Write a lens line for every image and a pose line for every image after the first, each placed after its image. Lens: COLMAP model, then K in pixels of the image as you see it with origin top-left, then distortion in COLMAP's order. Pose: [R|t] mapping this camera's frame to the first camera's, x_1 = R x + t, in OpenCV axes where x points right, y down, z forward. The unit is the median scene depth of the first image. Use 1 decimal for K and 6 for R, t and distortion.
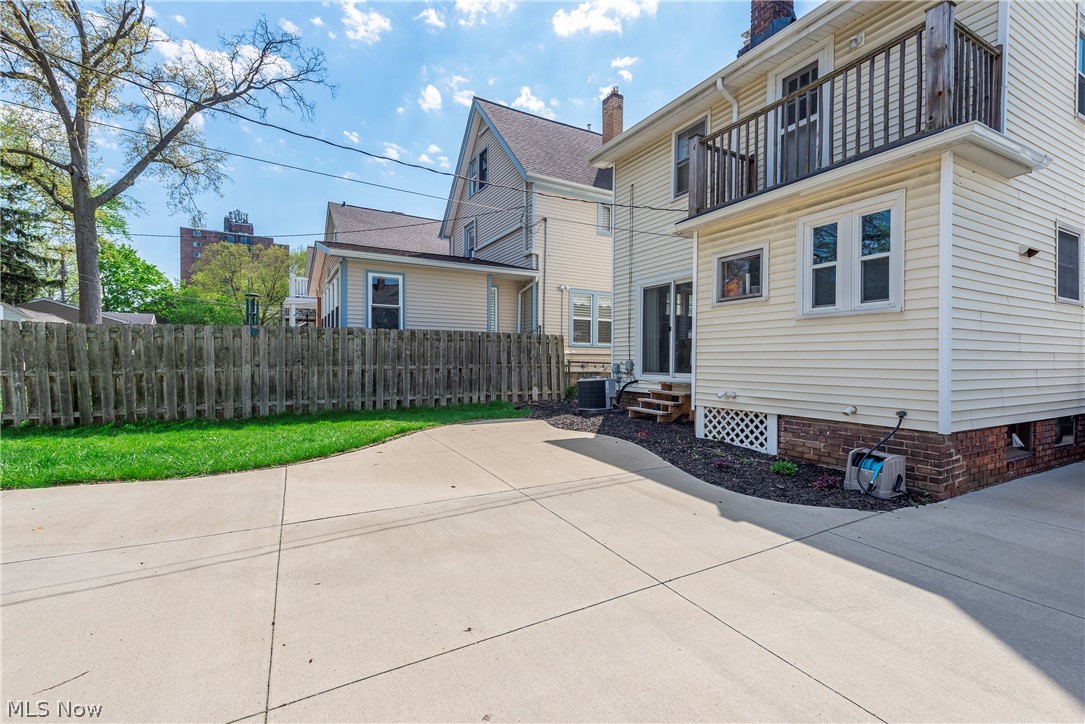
lens RADIAL K [[477.0, 0, 541.2], [0, 477.0, 362.3], [0, 0, 1]] dist [0.012598, -0.000775]
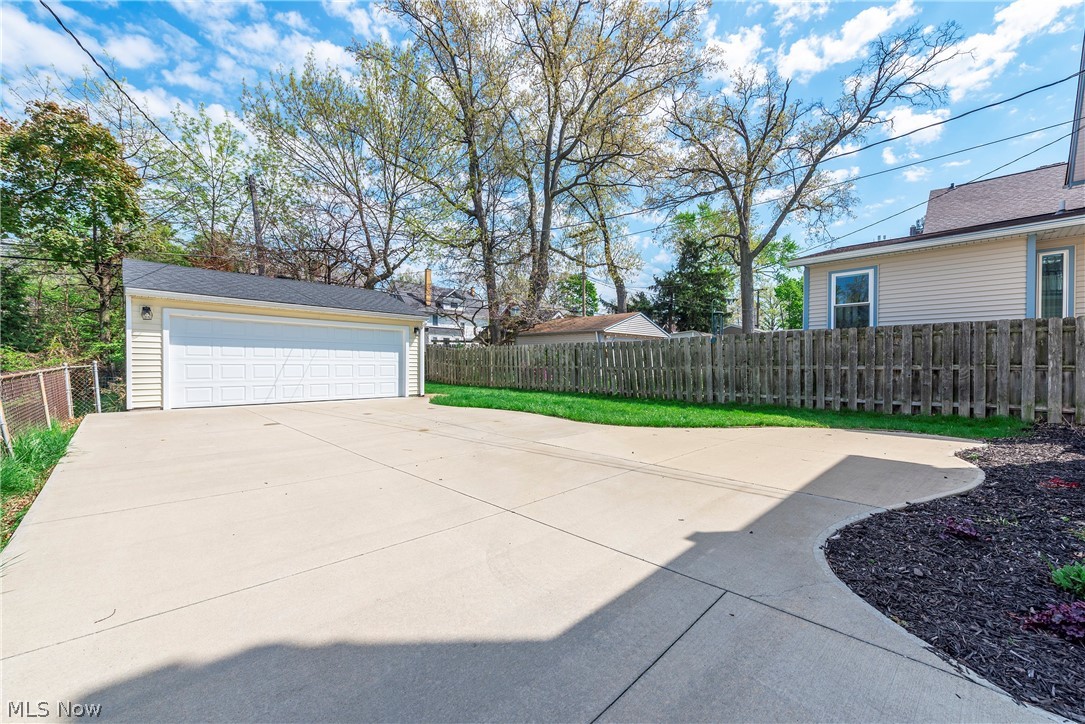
lens RADIAL K [[421.6, 0, 541.9], [0, 421.6, 363.6], [0, 0, 1]] dist [-0.000014, 0.000064]
pose [[0.260845, -0.003640, -0.965374, 0.376995], [-0.006674, 0.999962, -0.005573, 0.011249], [0.965358, 0.007897, 0.260810, 0.200640]]
